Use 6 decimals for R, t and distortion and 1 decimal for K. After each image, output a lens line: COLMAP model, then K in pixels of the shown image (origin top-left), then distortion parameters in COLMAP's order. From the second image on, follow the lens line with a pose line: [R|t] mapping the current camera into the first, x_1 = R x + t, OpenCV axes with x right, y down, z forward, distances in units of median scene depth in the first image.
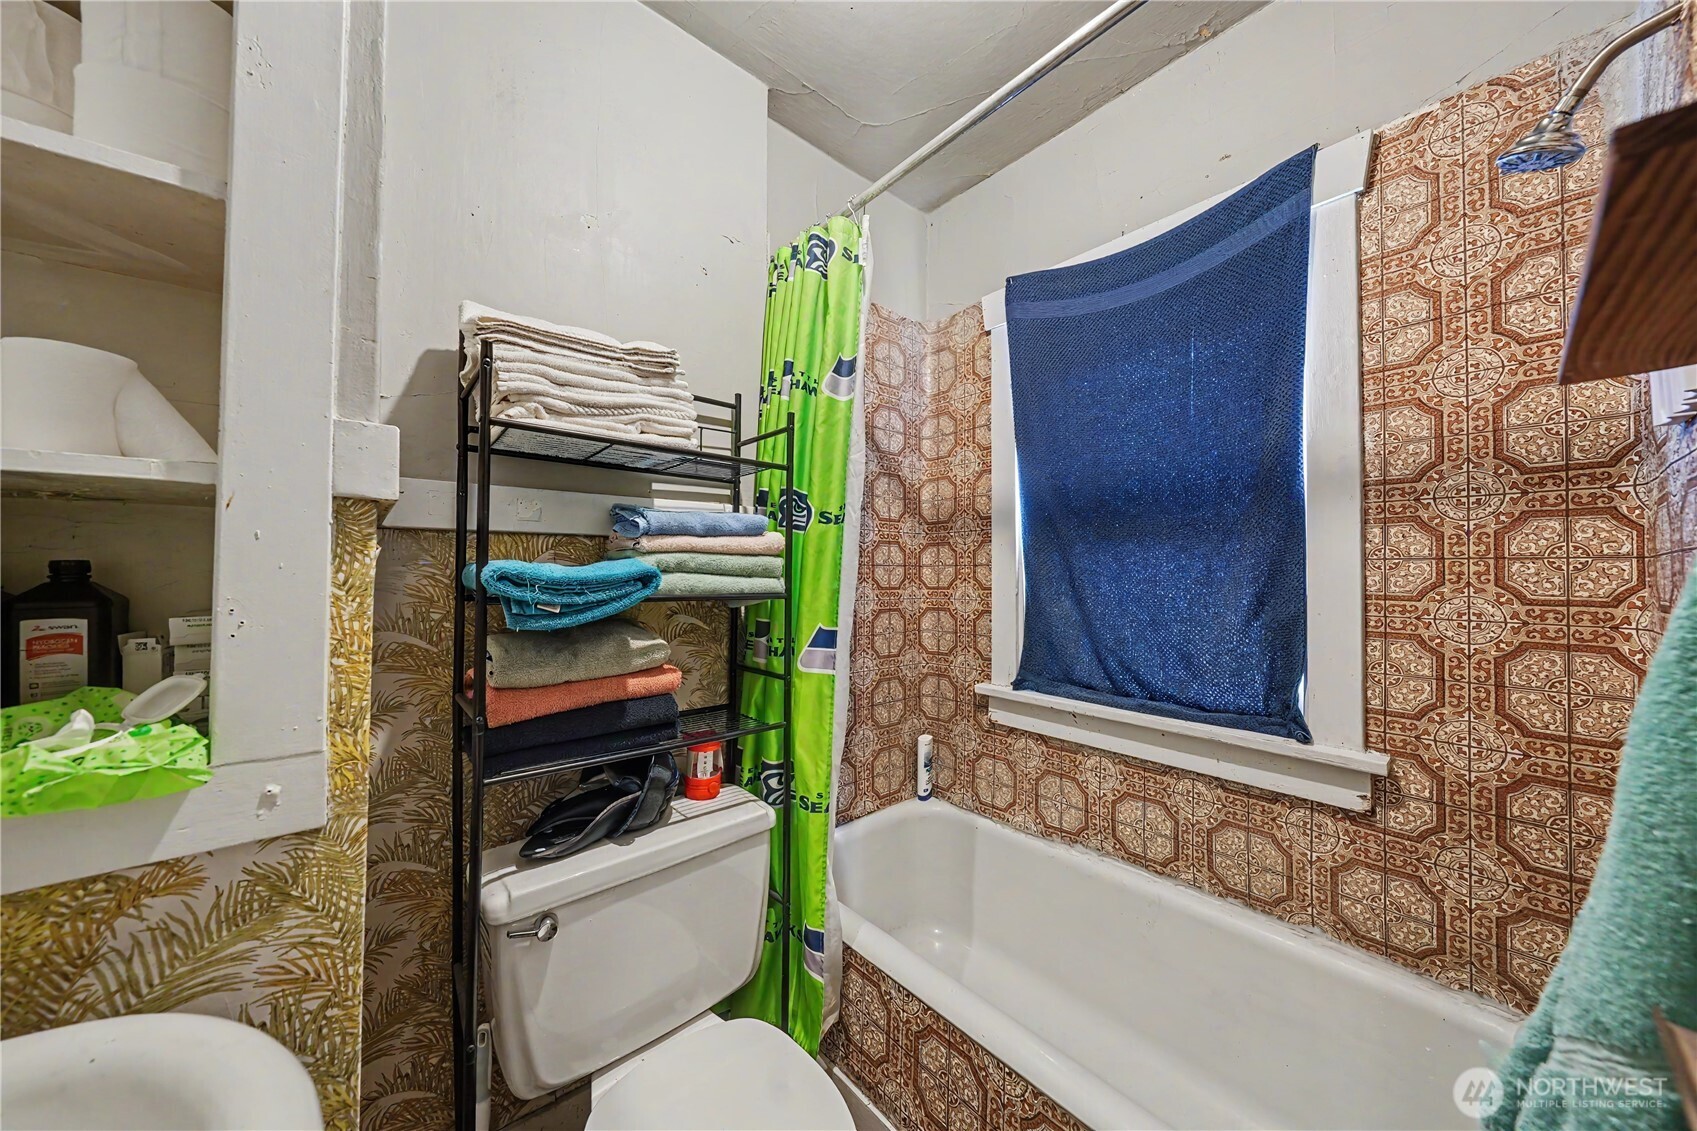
lens RADIAL K [[571.5, 0, 847.5], [0, 571.5, 561.7], [0, 0, 1]] dist [-0.003843, 0.000823]
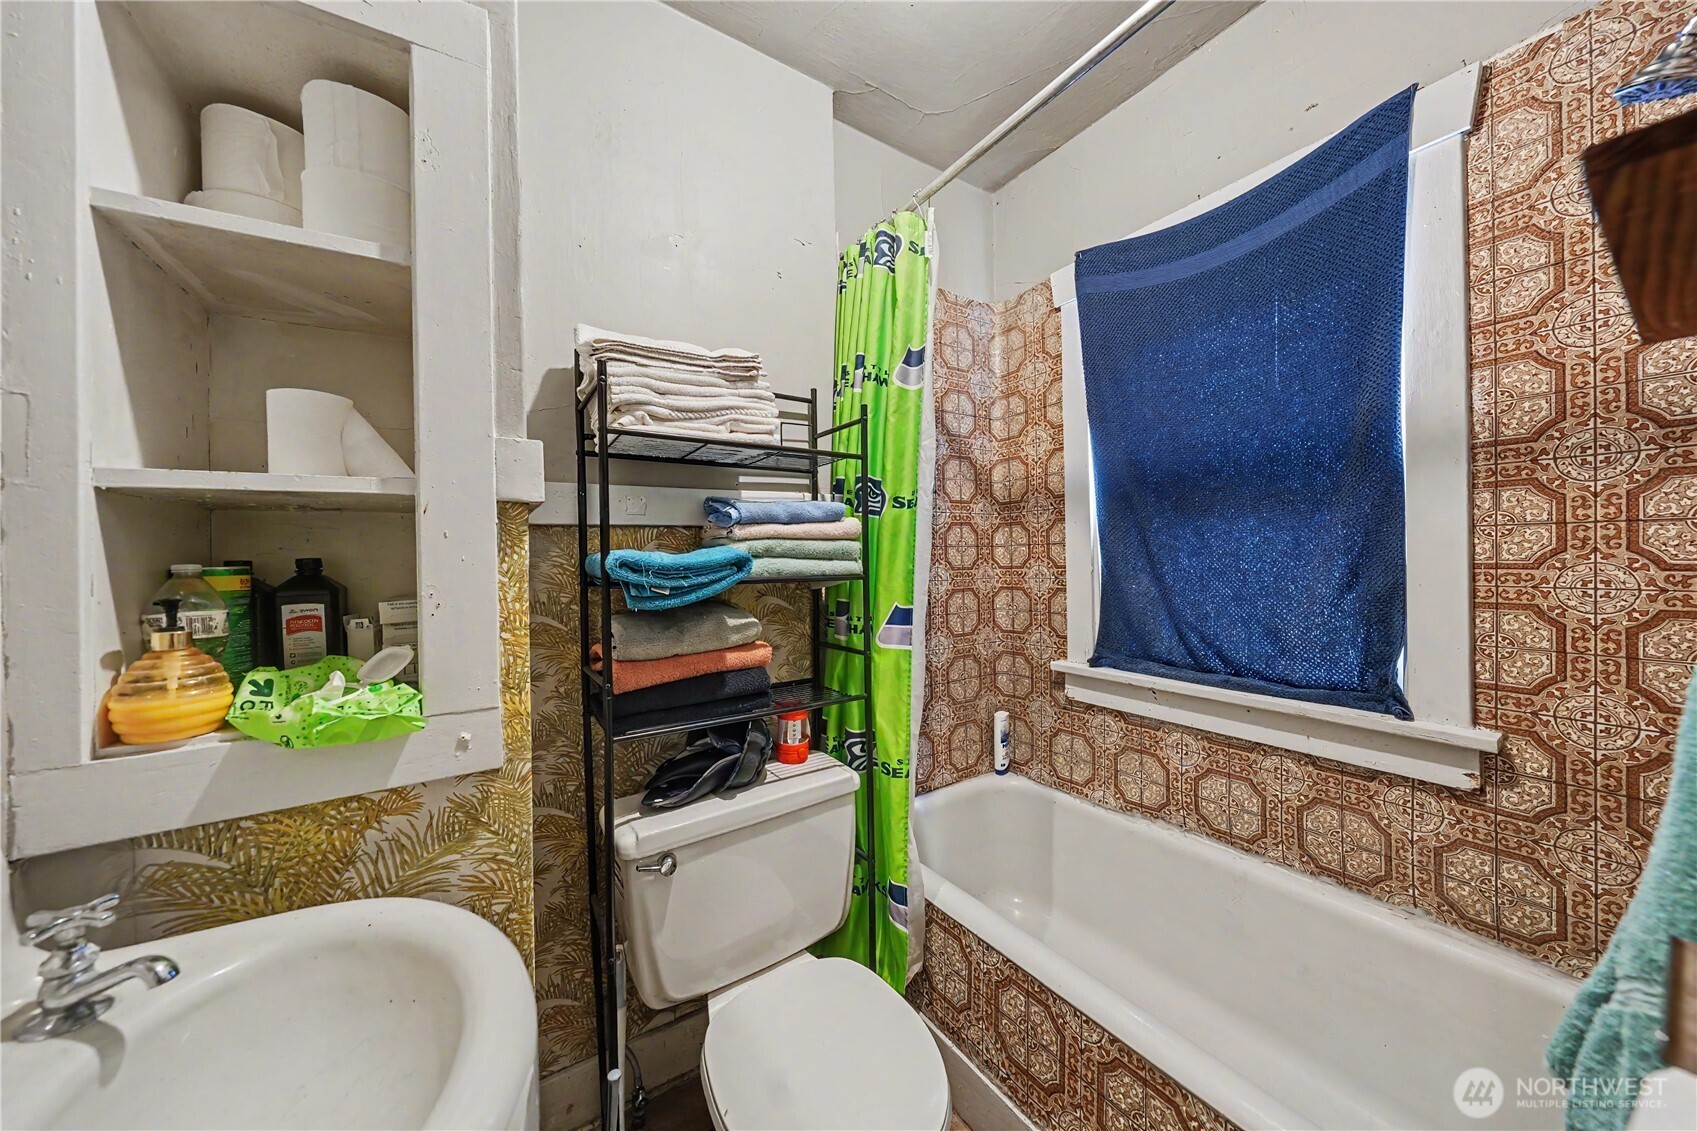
lens RADIAL K [[571.5, 0, 845.8], [0, 571.5, 558.4], [0, 0, 1]] dist [-0.003843, 0.000823]
pose [[0.991303, -0.023501, -0.129484, -0.002018], [0.026522, 0.999414, 0.021659, 0.001315], [0.128899, -0.024905, 0.991345, -0.078503]]
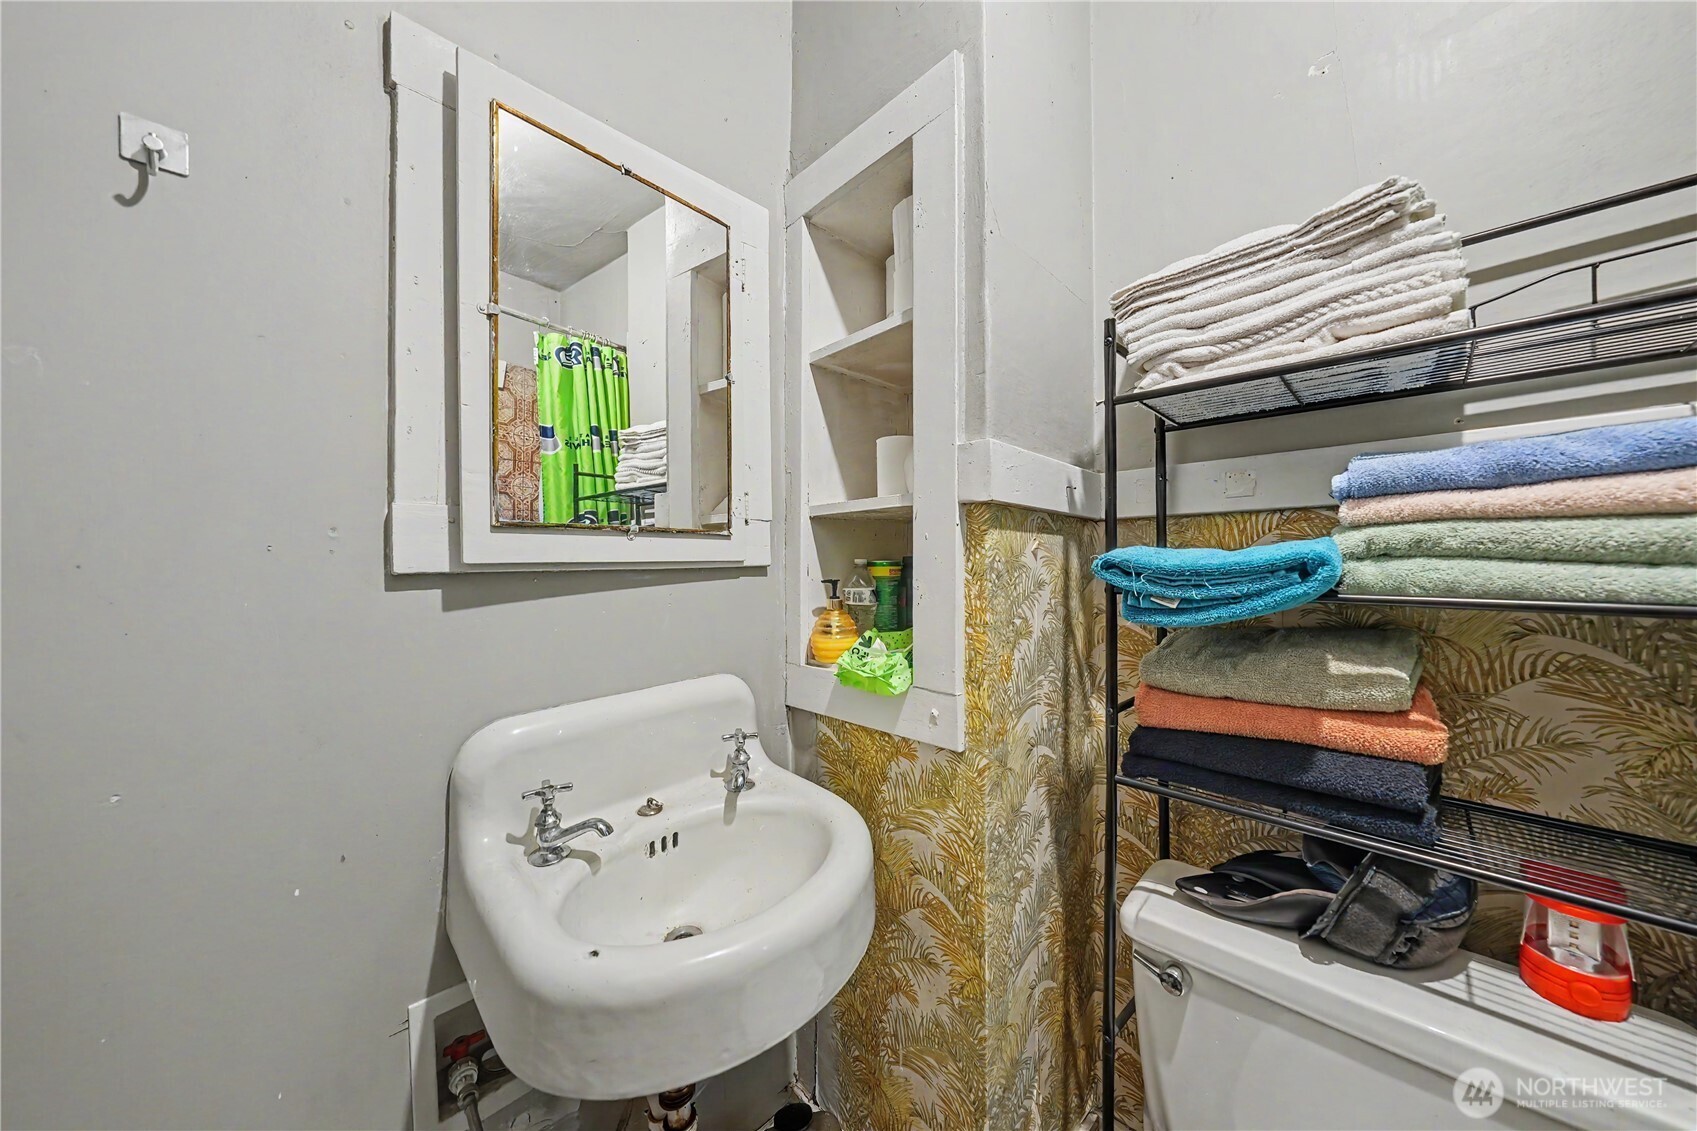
lens RADIAL K [[571.5, 0, 844.3], [0, 571.5, 559.7], [0, 0, 1]] dist [-0.003843, 0.000823]
pose [[0.071759, -0.007423, -0.997394, 0.247854], [0.027535, 0.999606, -0.005458, 0.009122], [0.997042, -0.027072, 0.071935, 0.404554]]
